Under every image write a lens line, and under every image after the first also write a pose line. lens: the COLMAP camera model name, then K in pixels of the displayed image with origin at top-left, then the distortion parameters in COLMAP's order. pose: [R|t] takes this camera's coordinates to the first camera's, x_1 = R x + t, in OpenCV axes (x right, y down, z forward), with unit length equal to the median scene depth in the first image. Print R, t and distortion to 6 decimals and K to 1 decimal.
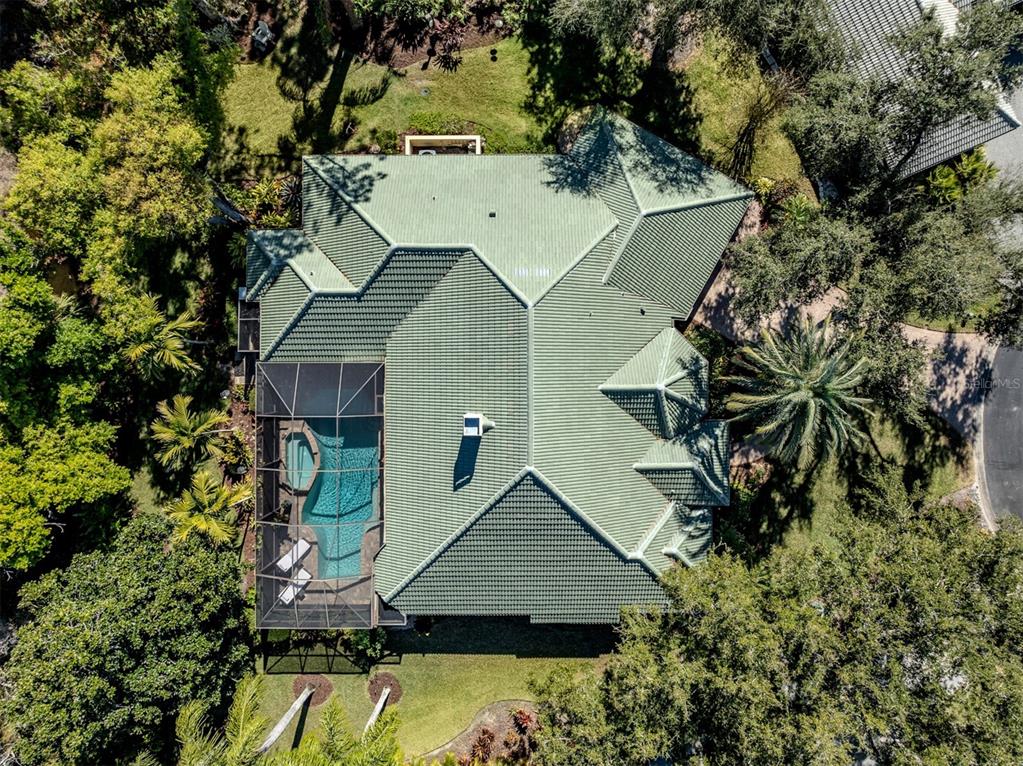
lens RADIAL K [[758.8, 0, 501.5], [0, 758.8, 347.5], [0, 0, 1]] dist [-0.046876, 0.012528]
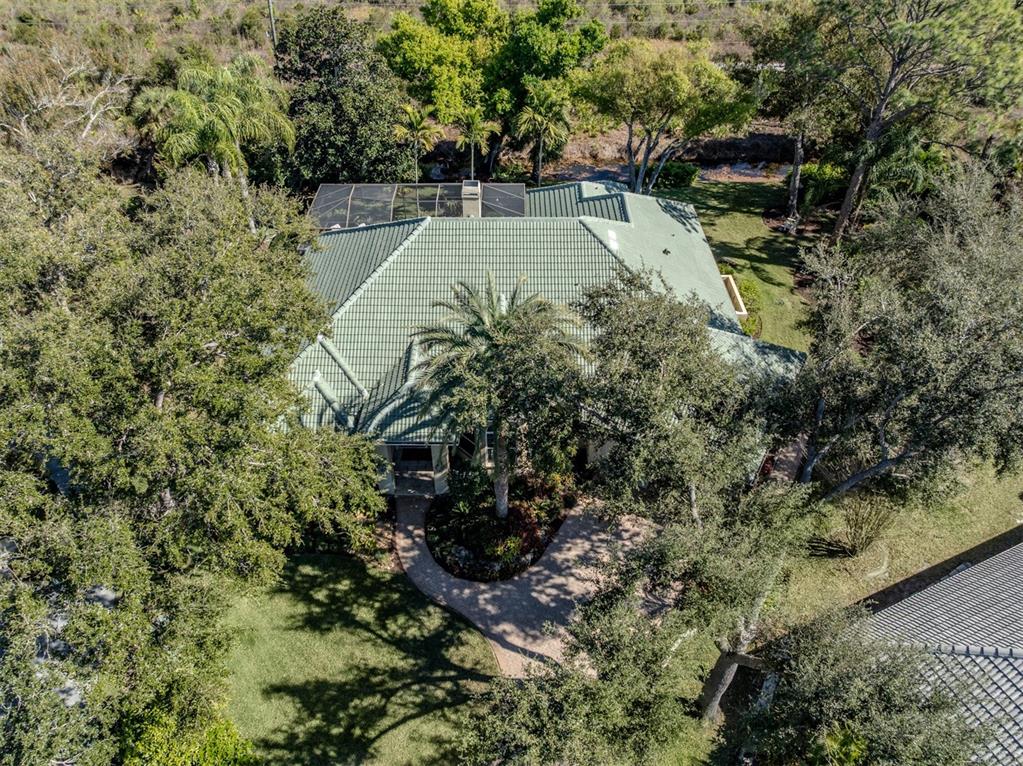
lens RADIAL K [[758.8, 0, 547.6], [0, 758.8, 373.3], [0, 0, 1]] dist [-0.046876, 0.012528]
pose [[0.028037, 0.638265, -0.769306, 0.790615], [-0.999357, 0.035097, -0.007302, 0.003005], [0.022340, 0.769017, 0.638838, 0.391193]]
